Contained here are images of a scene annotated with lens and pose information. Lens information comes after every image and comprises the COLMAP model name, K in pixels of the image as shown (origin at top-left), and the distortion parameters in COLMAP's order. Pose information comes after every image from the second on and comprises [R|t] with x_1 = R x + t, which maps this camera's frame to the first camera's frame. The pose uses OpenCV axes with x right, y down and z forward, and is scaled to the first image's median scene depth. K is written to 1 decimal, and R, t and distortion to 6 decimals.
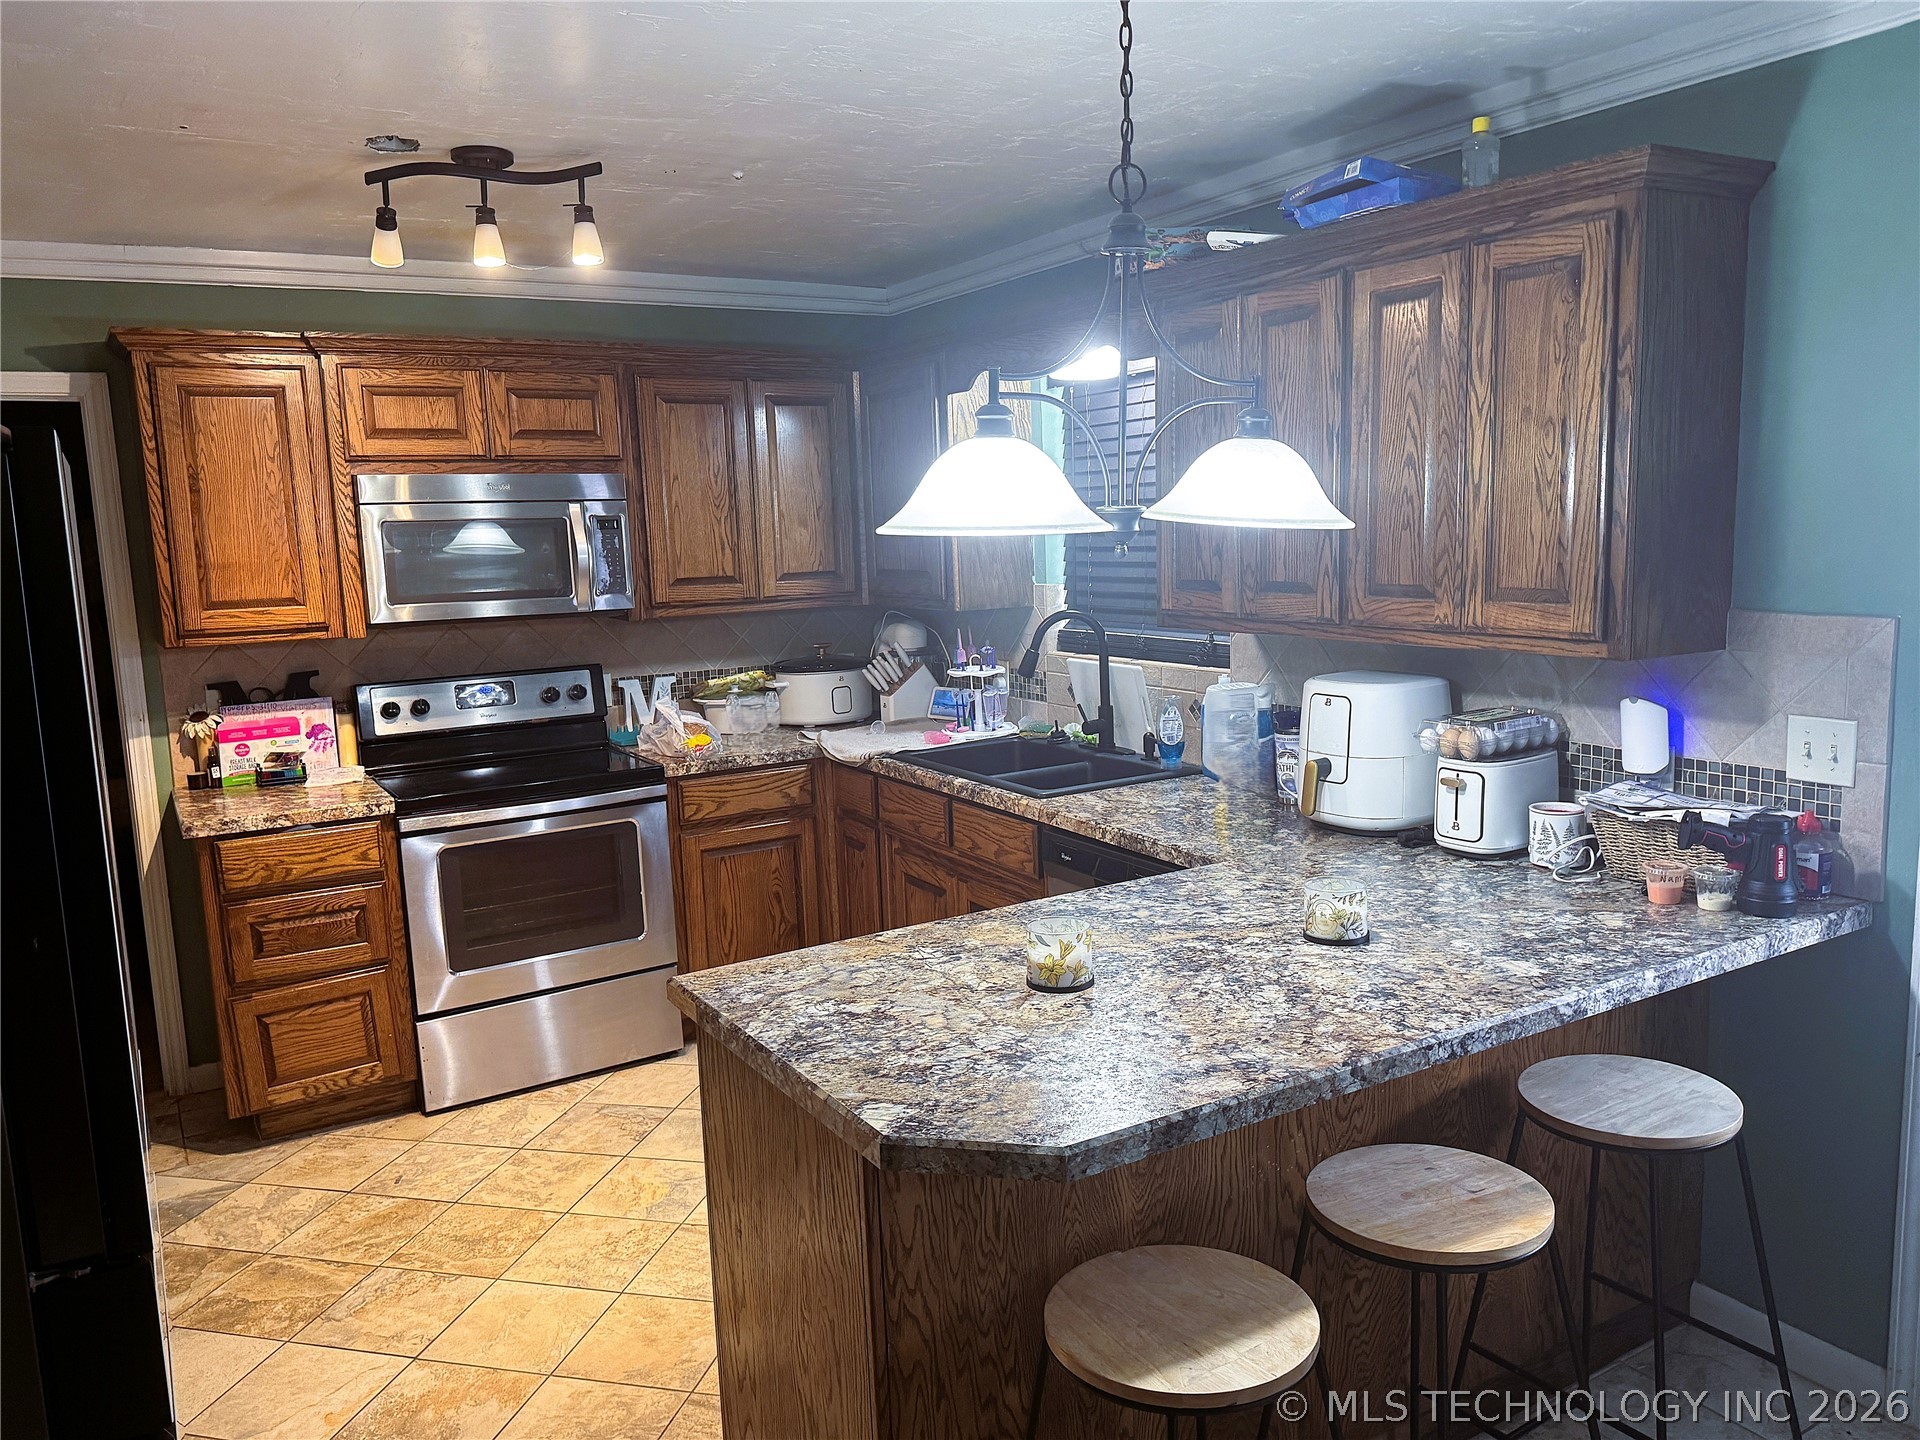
lens RADIAL K [[1444.6, 0, 955.2], [0, 1444.6, 729.4], [0, 0, 1]] dist [0.096741, -0.036915]
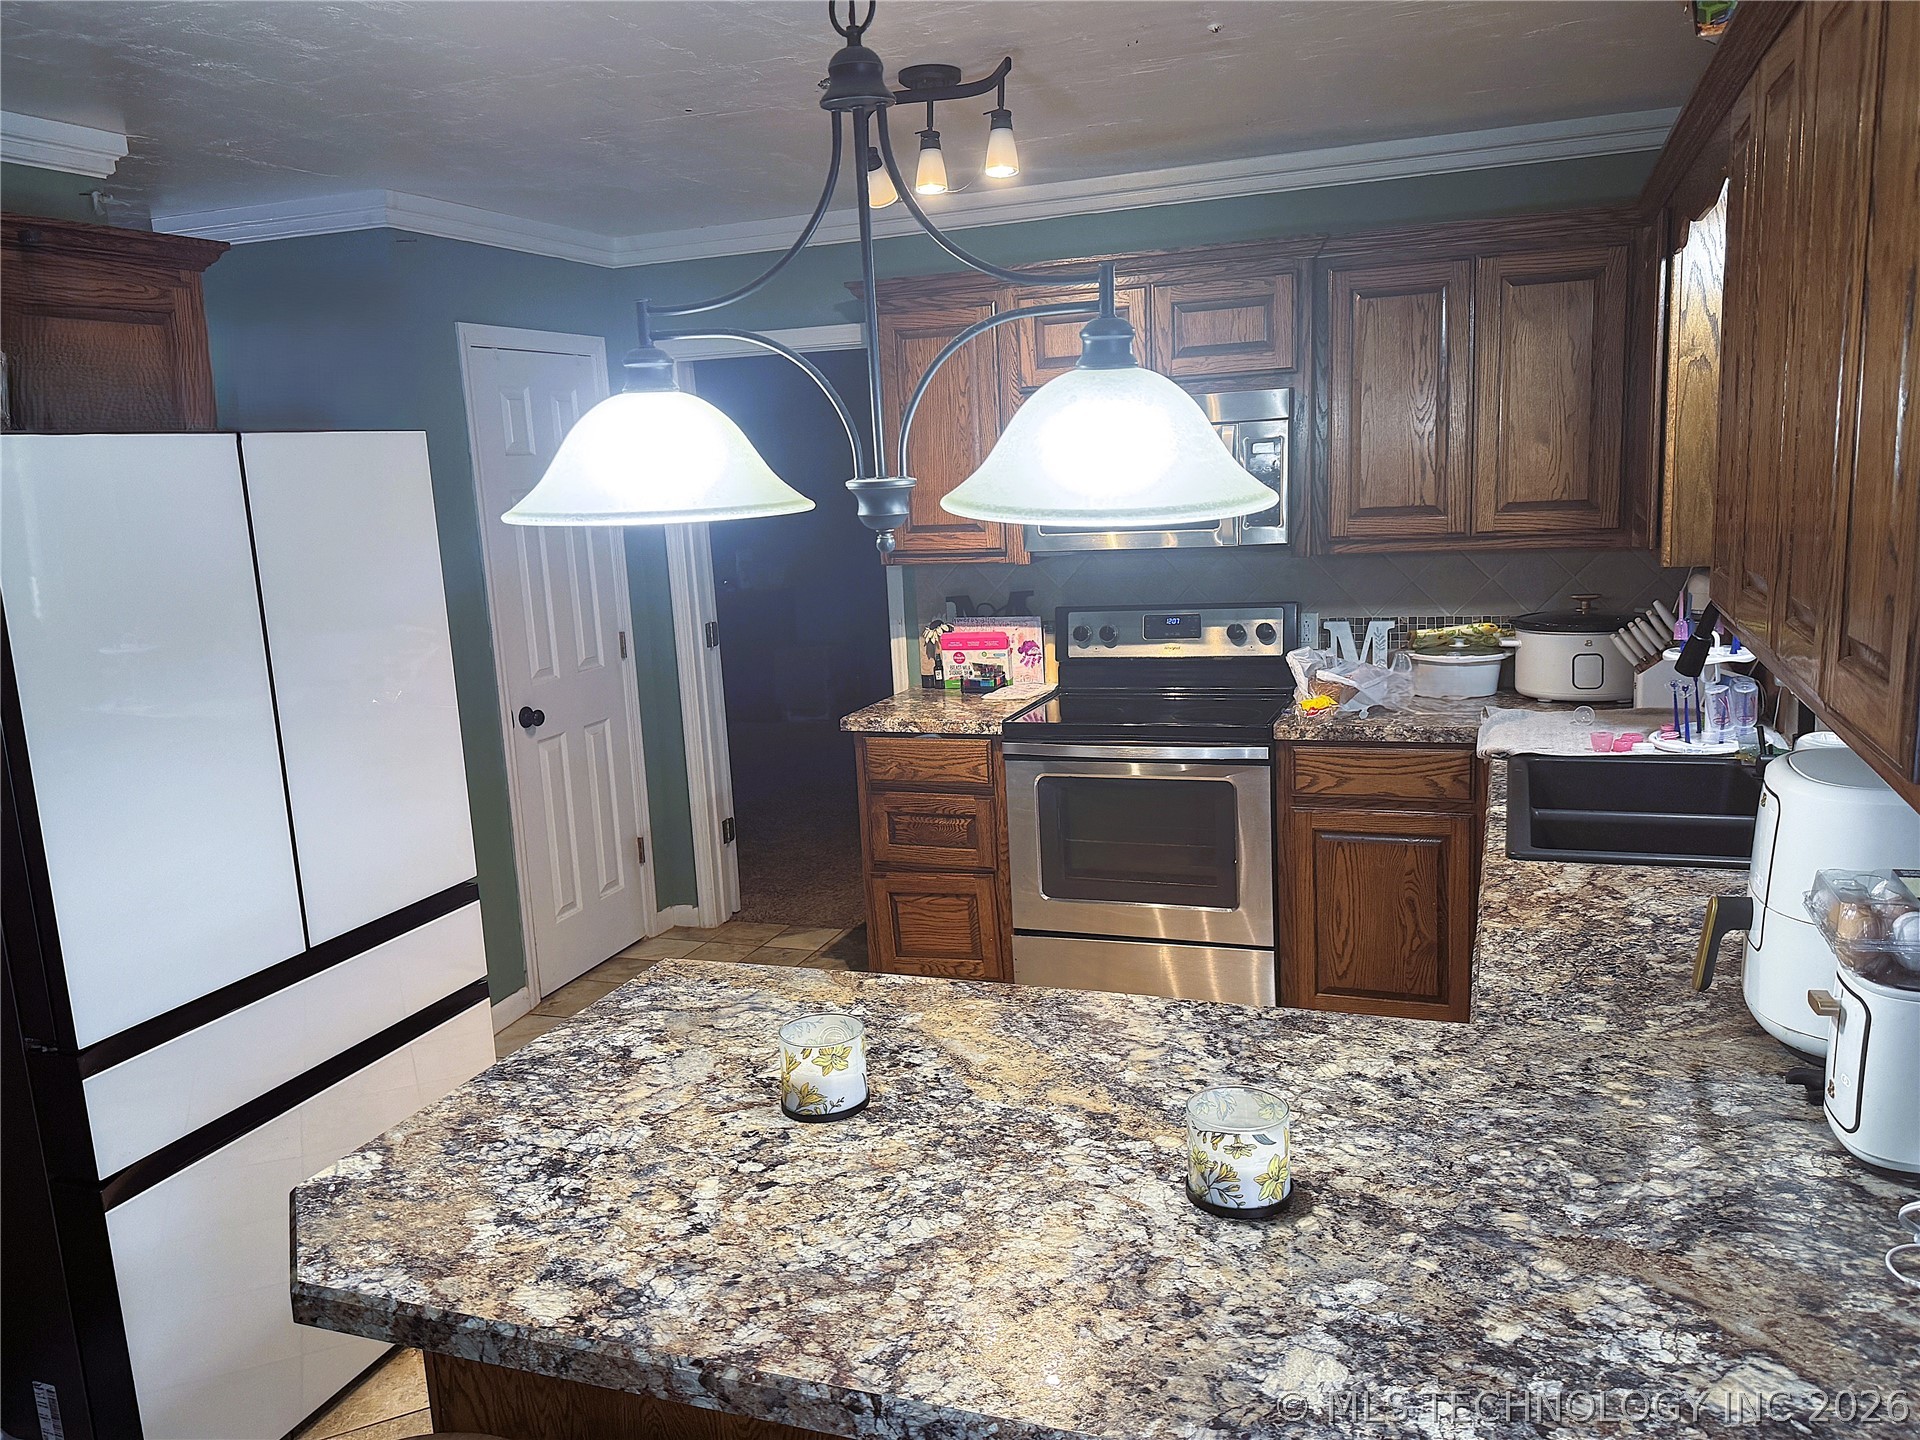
lens RADIAL K [[1444.6, 0, 953.4], [0, 1444.6, 721.6], [0, 0, 1]] dist [0.096741, -0.036915]
pose [[0.621395, 0.144612, -0.770036, 0.387361], [-0.085975, 0.989469, 0.116442, -0.069176], [0.778766, -0.006152, 0.627284, 0.324244]]
